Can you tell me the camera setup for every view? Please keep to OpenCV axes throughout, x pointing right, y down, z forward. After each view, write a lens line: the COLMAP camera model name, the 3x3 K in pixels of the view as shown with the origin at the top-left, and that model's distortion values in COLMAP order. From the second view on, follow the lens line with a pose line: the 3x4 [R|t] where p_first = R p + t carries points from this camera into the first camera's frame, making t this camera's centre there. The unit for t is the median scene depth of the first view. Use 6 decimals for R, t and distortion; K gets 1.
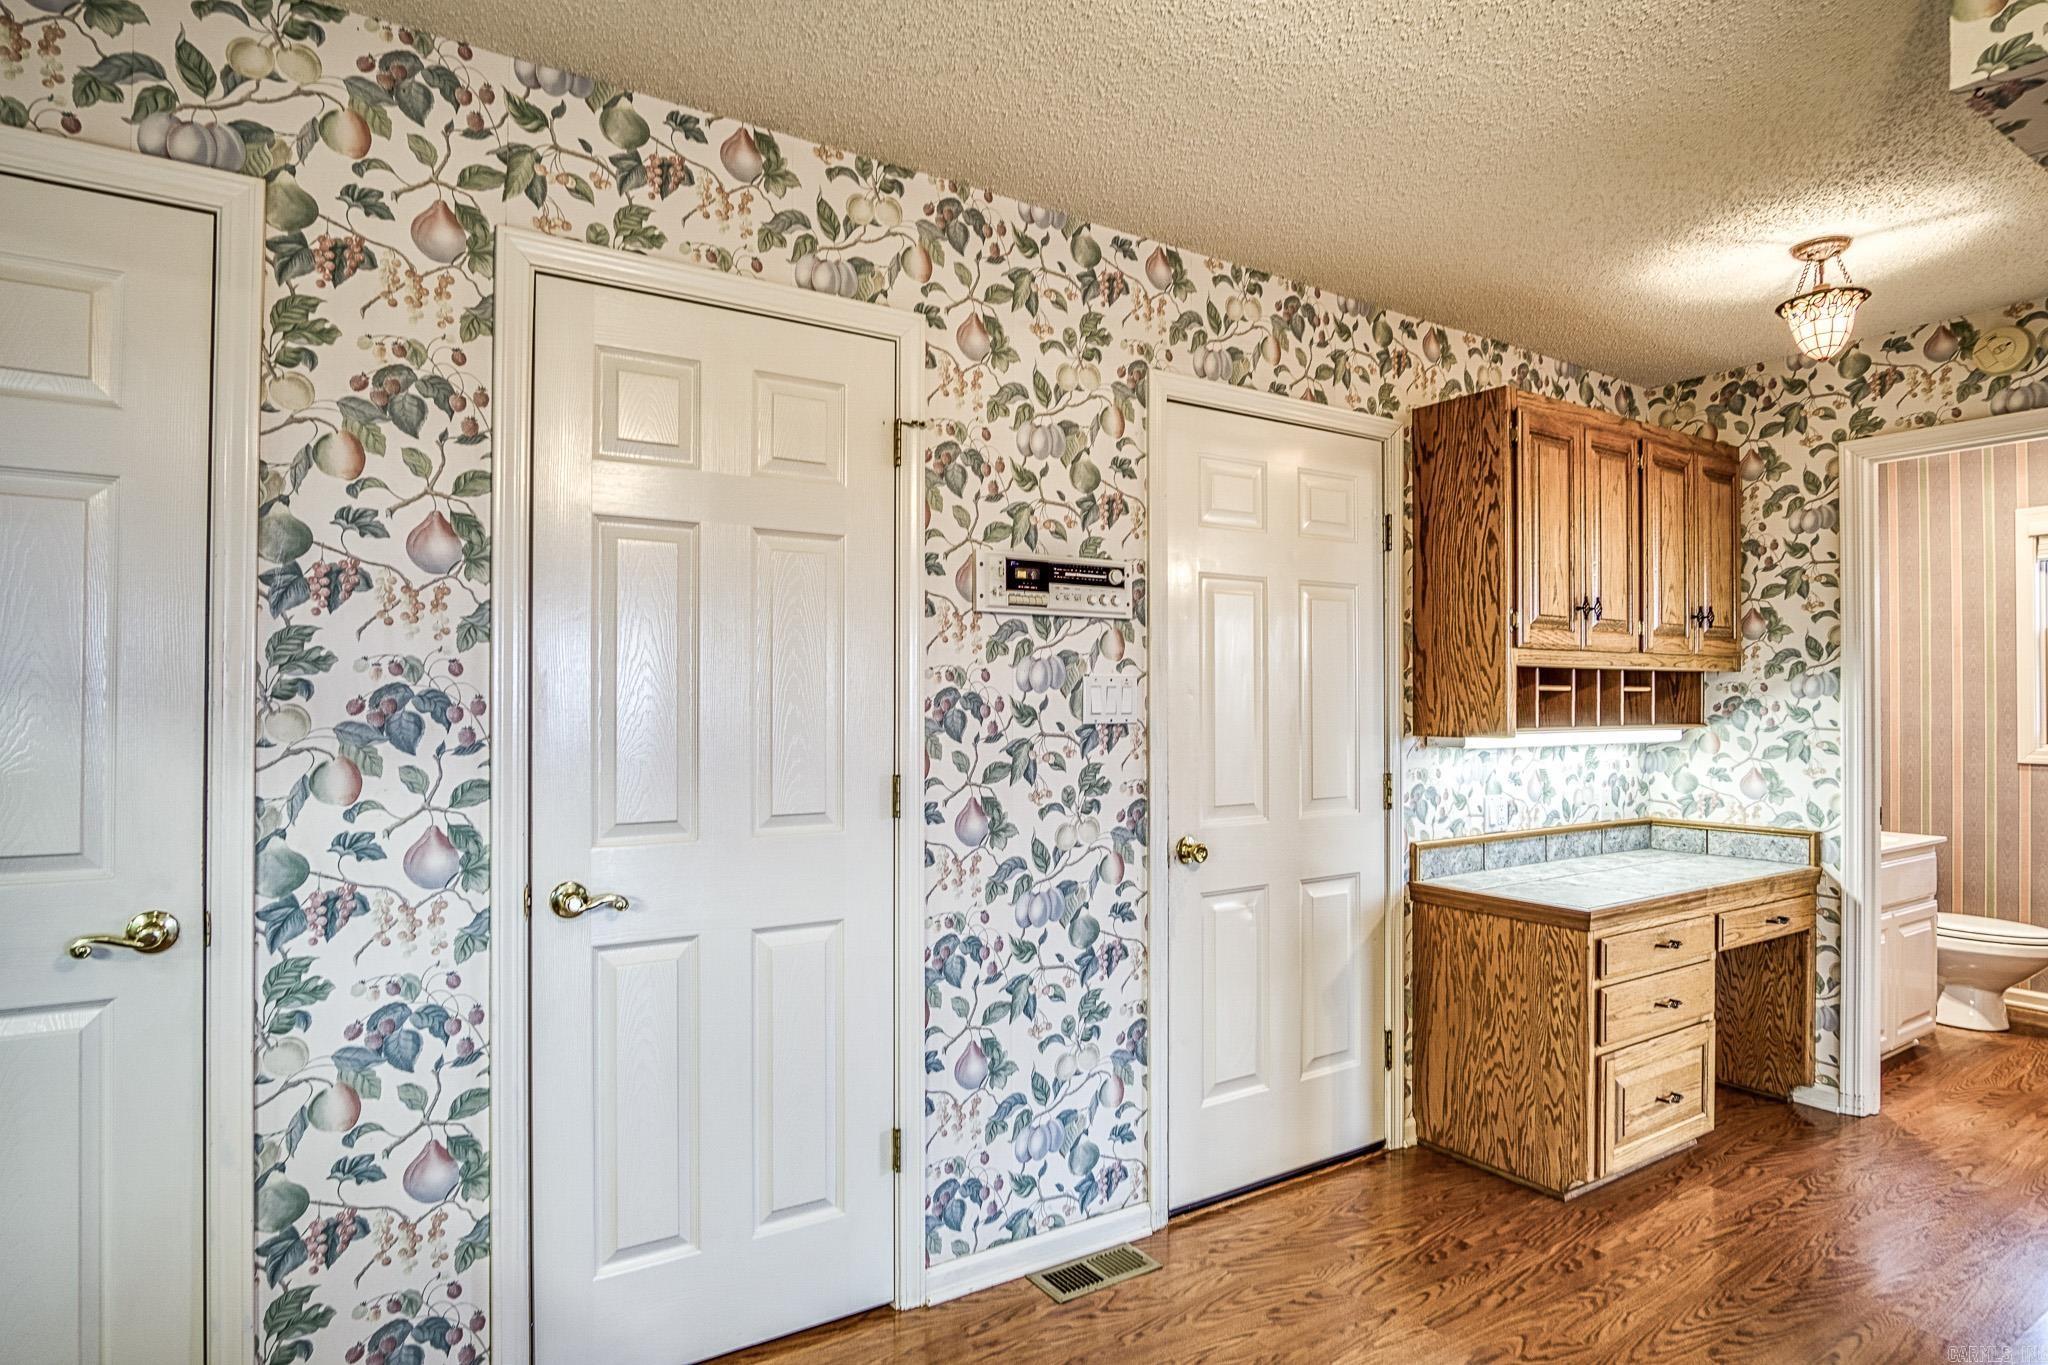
lens RADIAL K [[1056.0, 0, 1027.0], [0, 1056.0, 691.9], [0, 0, 1]] dist [-0.021966, 0.000187]
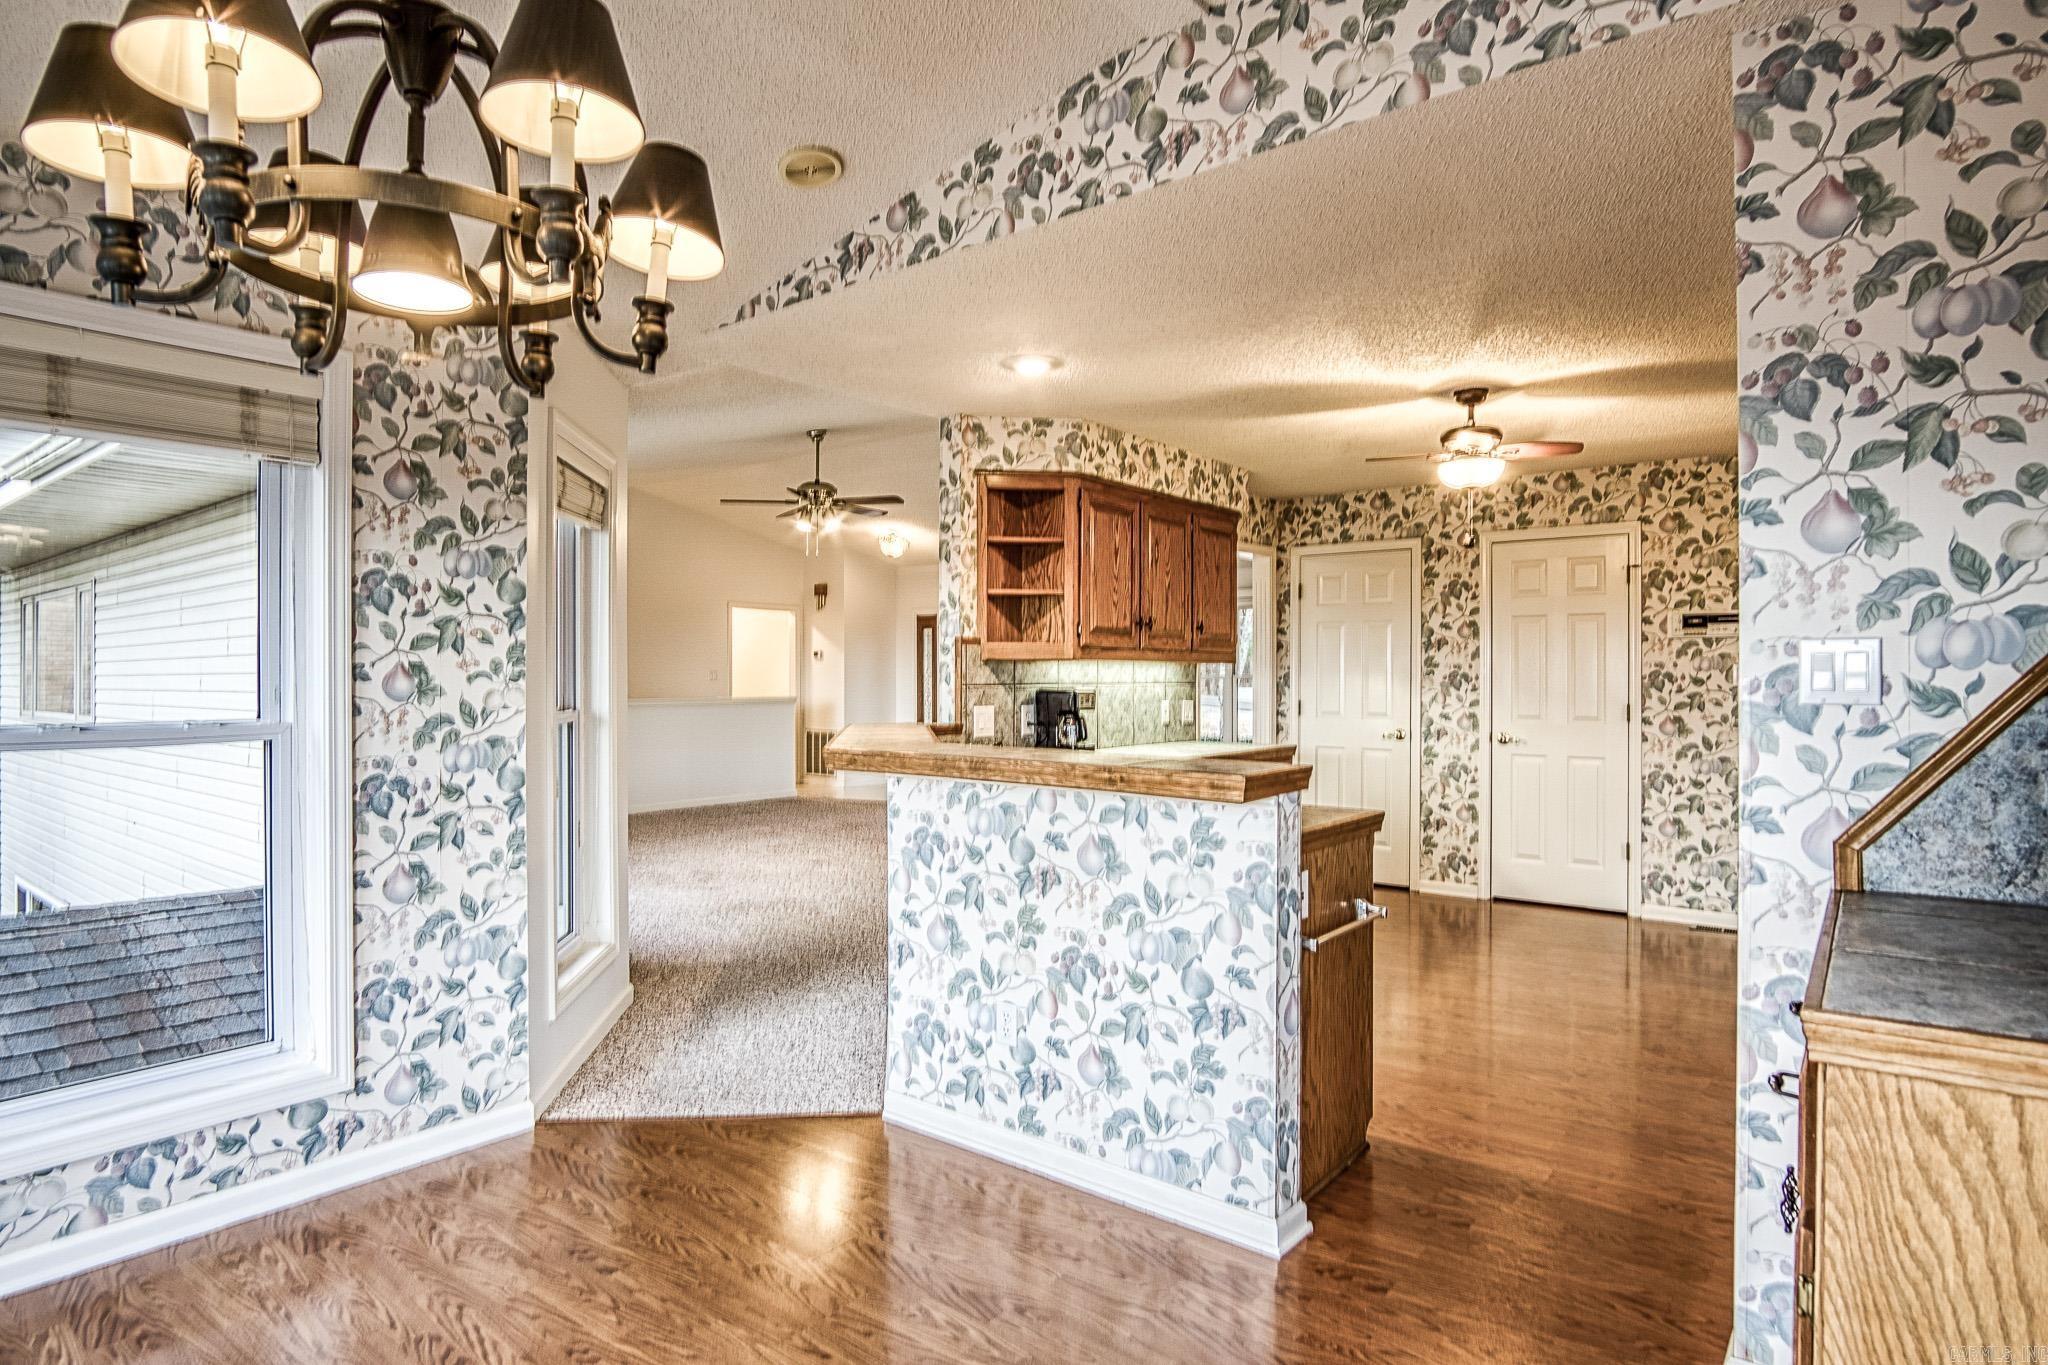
lens RADIAL K [[1056.0, 0, 1026.7], [0, 1056.0, 683.4], [0, 0, 1]] dist [-0.021966, 0.000187]
pose [[0.356406, 0.001837, -0.934329, 1.716945], [0.006798, 0.999967, 0.004559, 0.005334], [0.934307, -0.007976, 0.356381, -1.257303]]
